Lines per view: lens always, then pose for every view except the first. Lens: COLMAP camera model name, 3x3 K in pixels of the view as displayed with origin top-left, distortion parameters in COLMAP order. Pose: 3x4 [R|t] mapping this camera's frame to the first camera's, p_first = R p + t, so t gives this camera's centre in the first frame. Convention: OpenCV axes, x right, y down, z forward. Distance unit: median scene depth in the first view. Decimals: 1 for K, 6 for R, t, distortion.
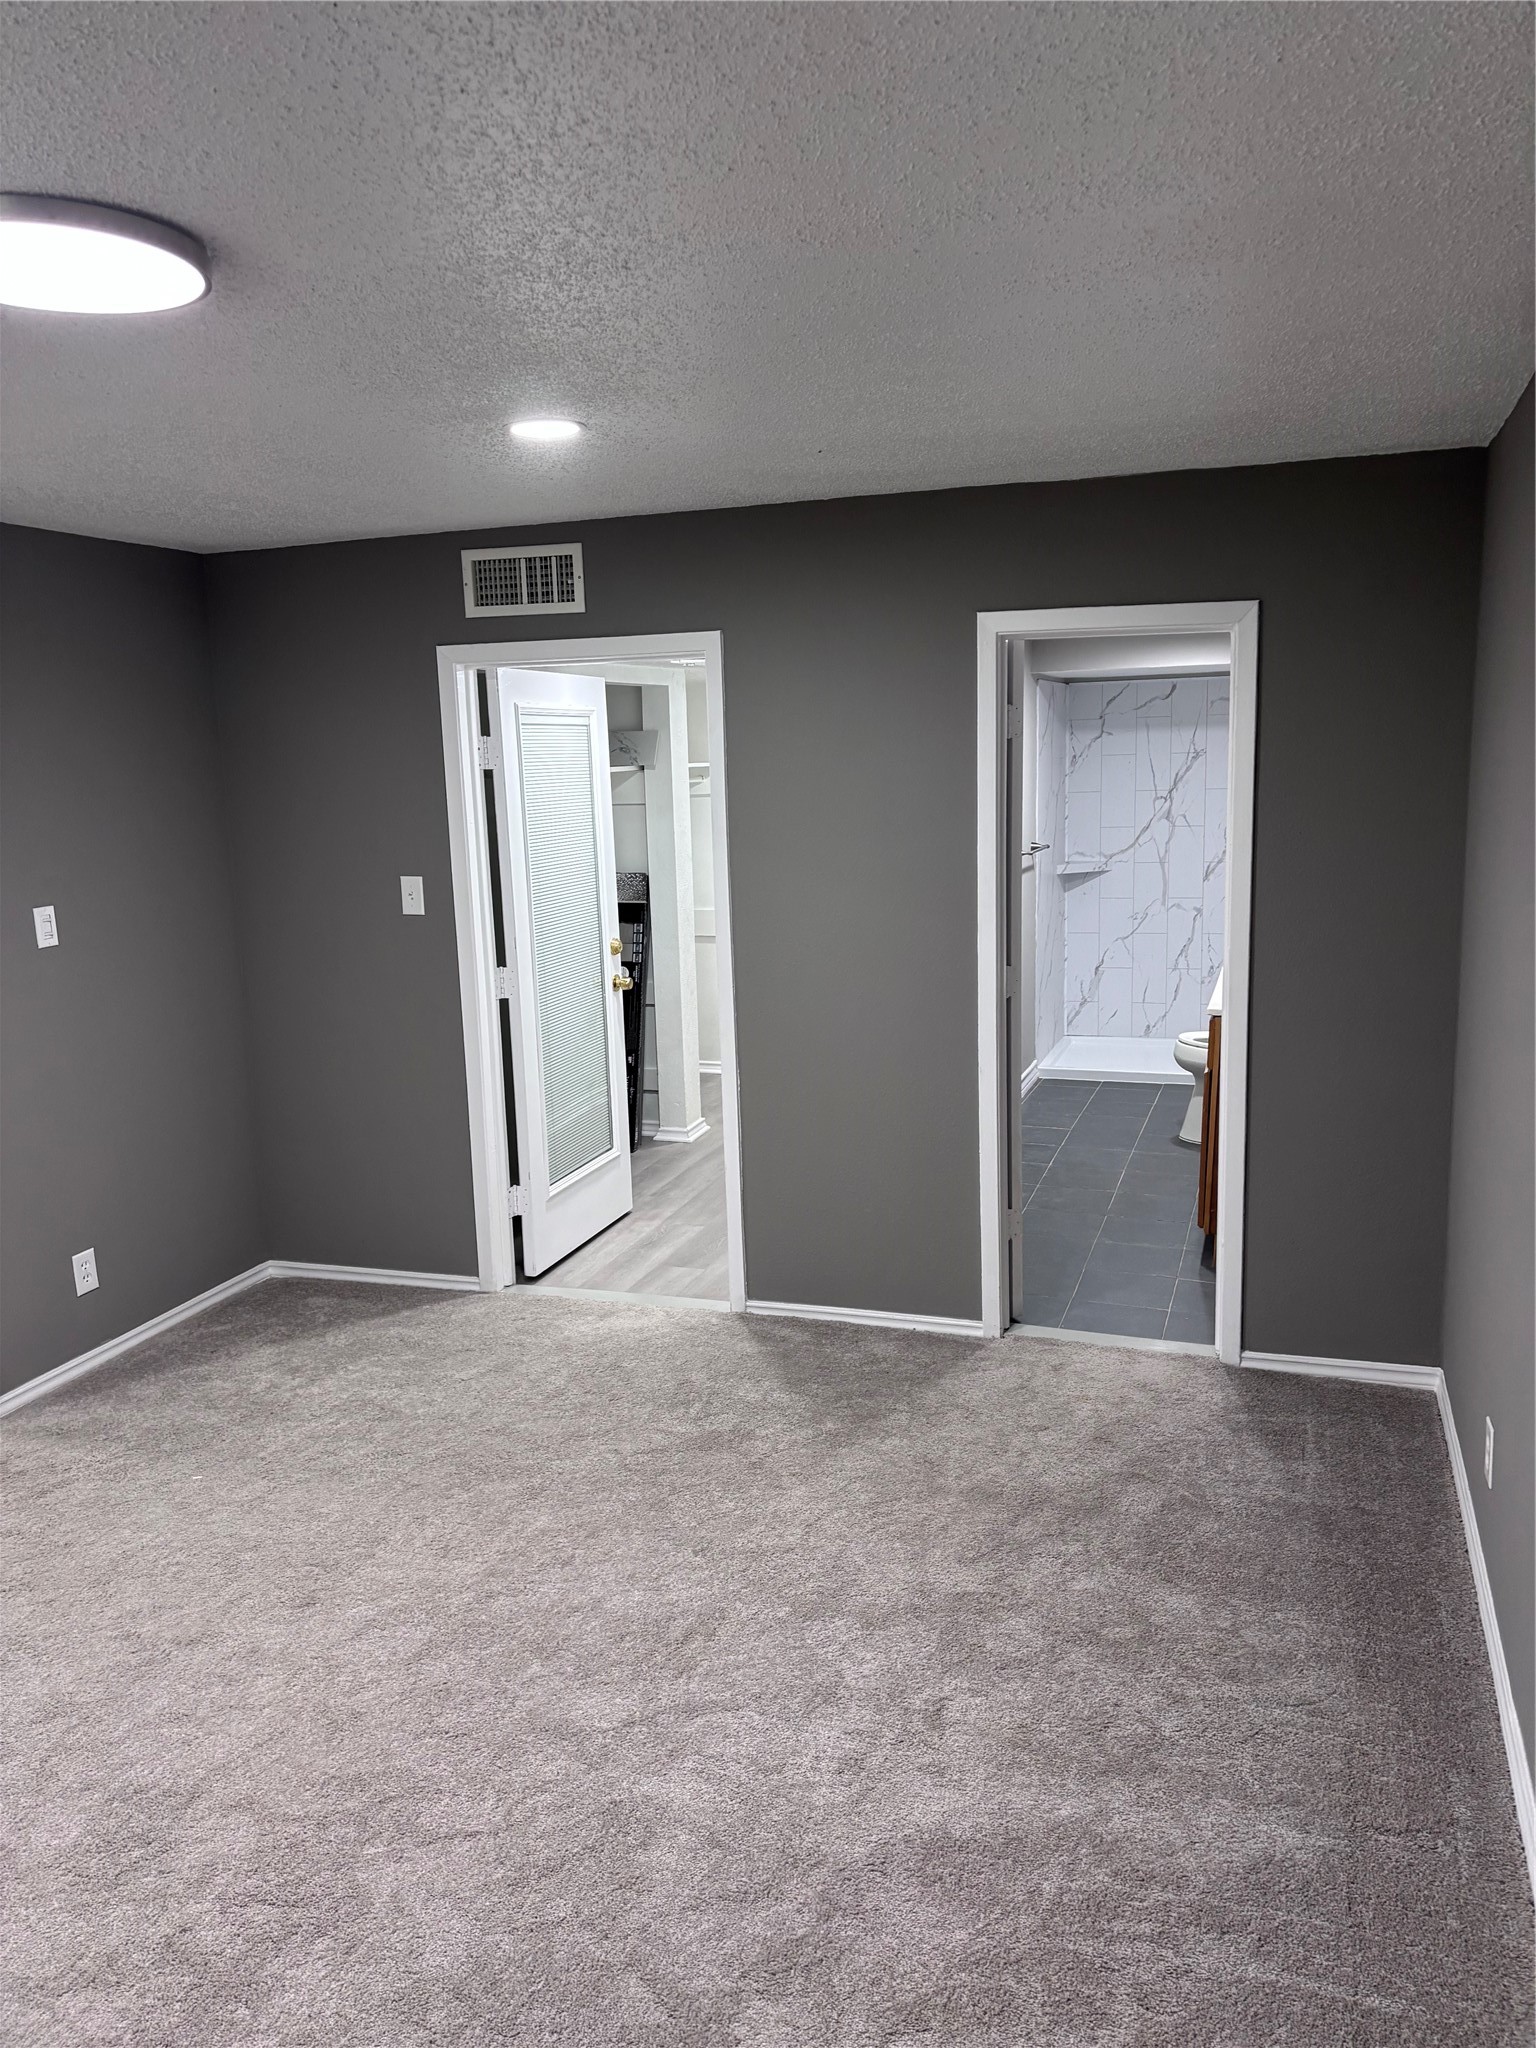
lens RADIAL K [[1539.0, 0, 768.0], [0, 1539.0, 1024.0], [0, 0, 1]] dist [0.169115, -0.418789]
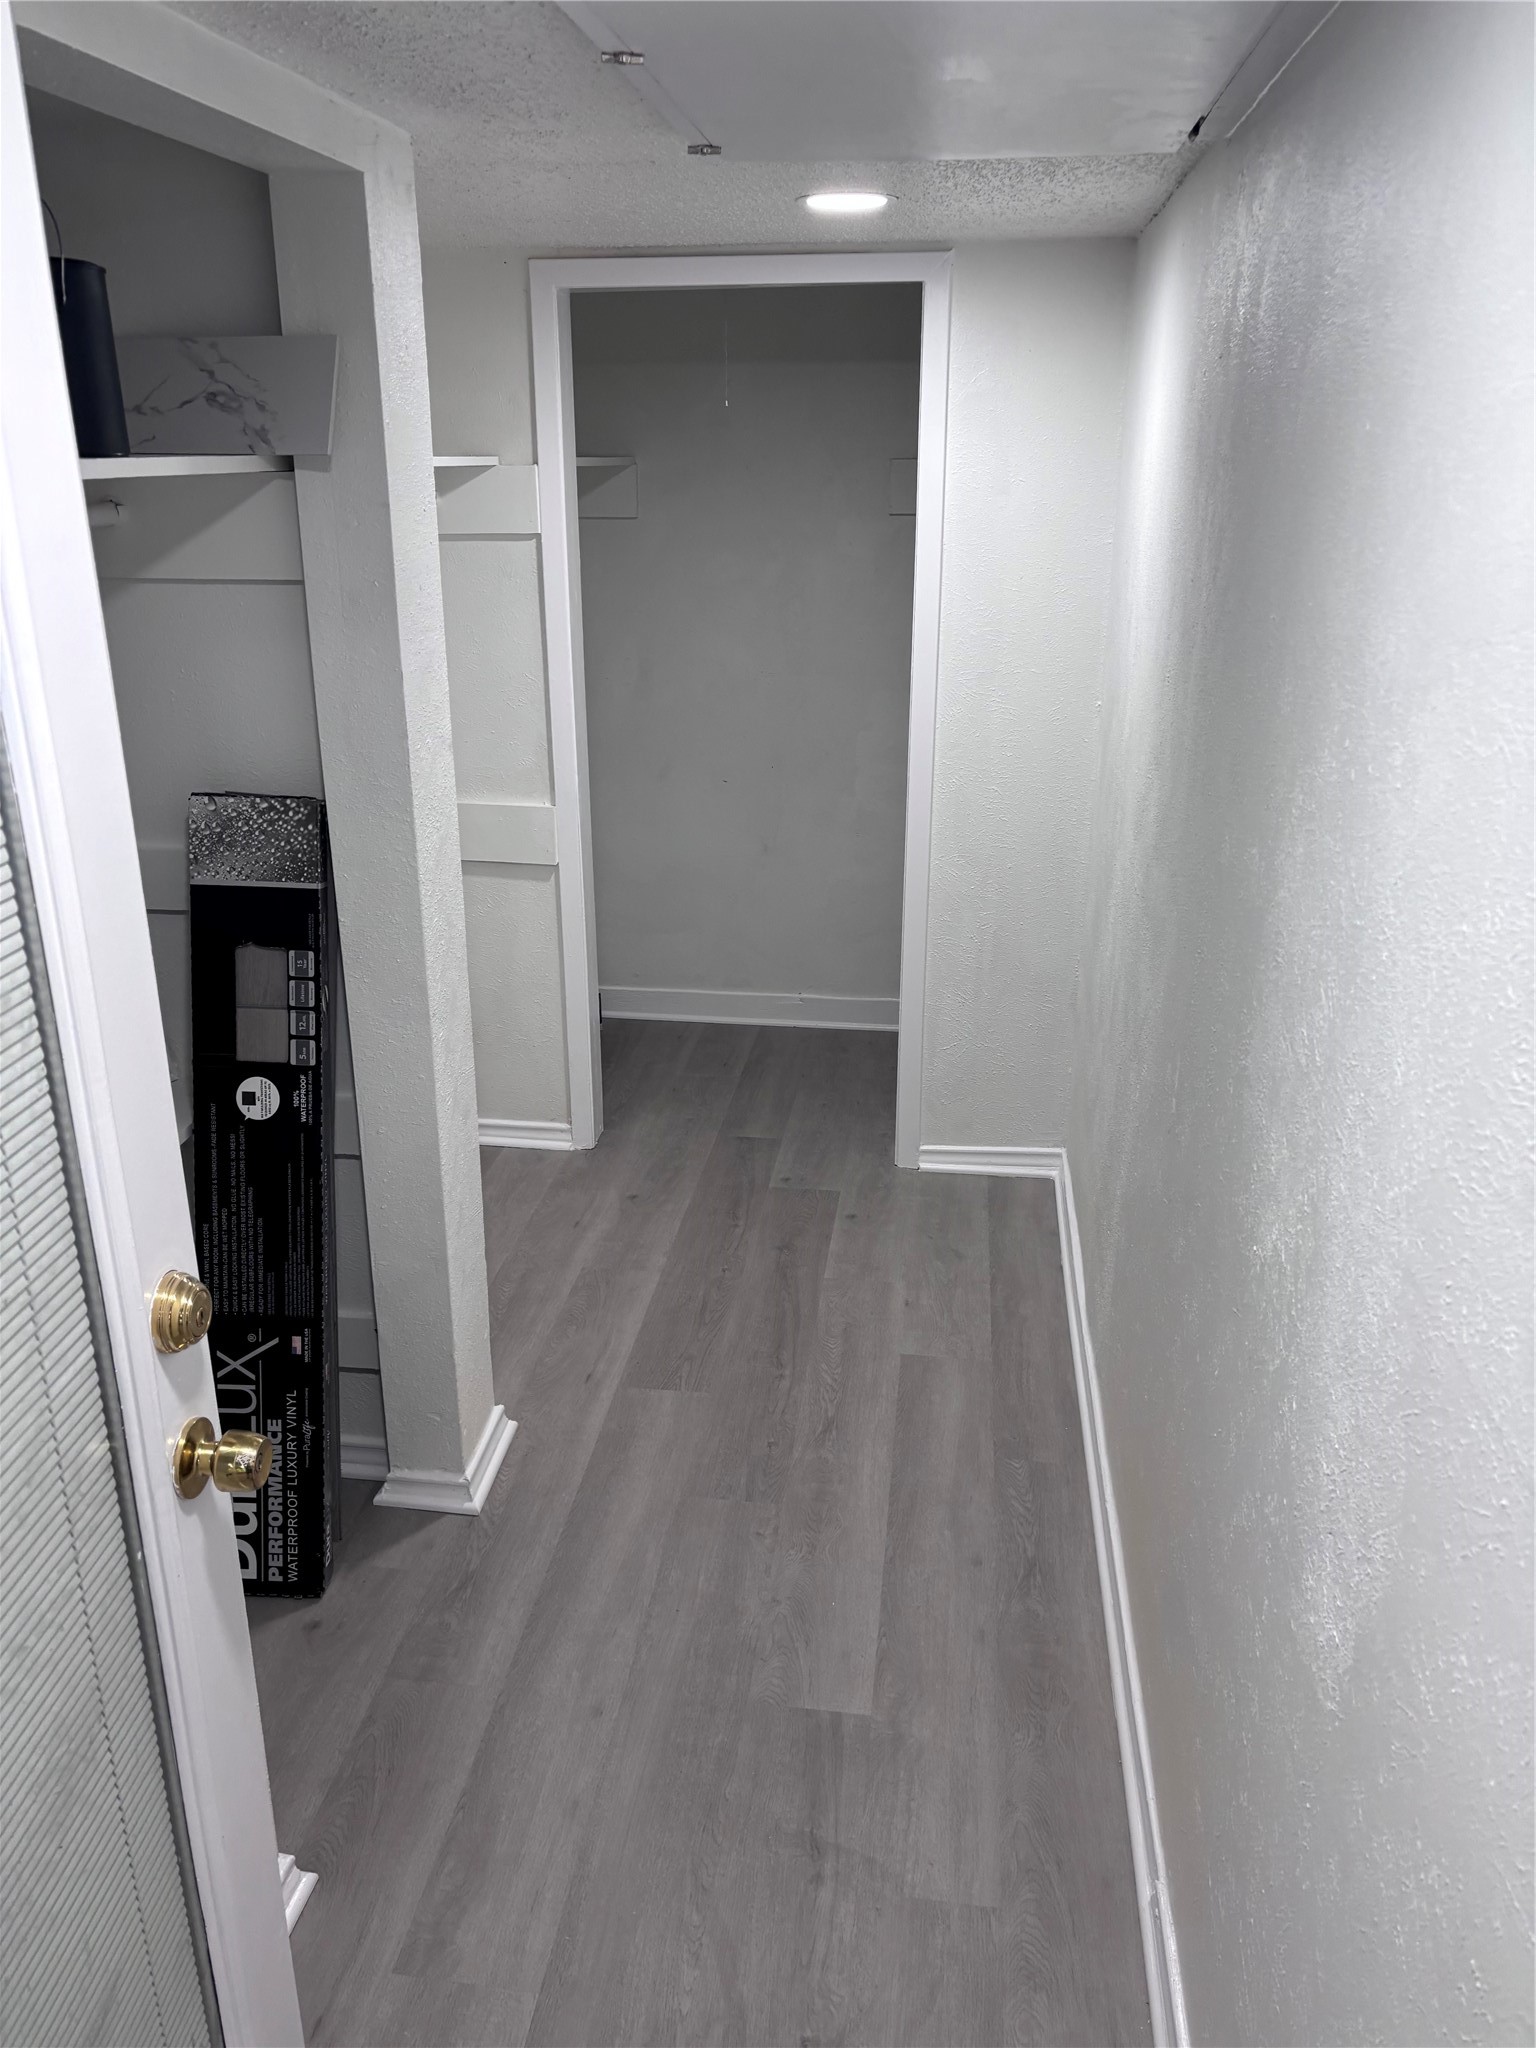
lens RADIAL K [[1539.0, 0, 768.0], [0, 1539.0, 1024.0], [0, 0, 1]] dist [0.169115, -0.418789]
pose [[0.982189, -0.032641, 0.185039, -0.047739], [0.000345, 0.985107, 0.171941, -0.107570], [-0.187896, -0.168815, 0.967573, 0.652539]]
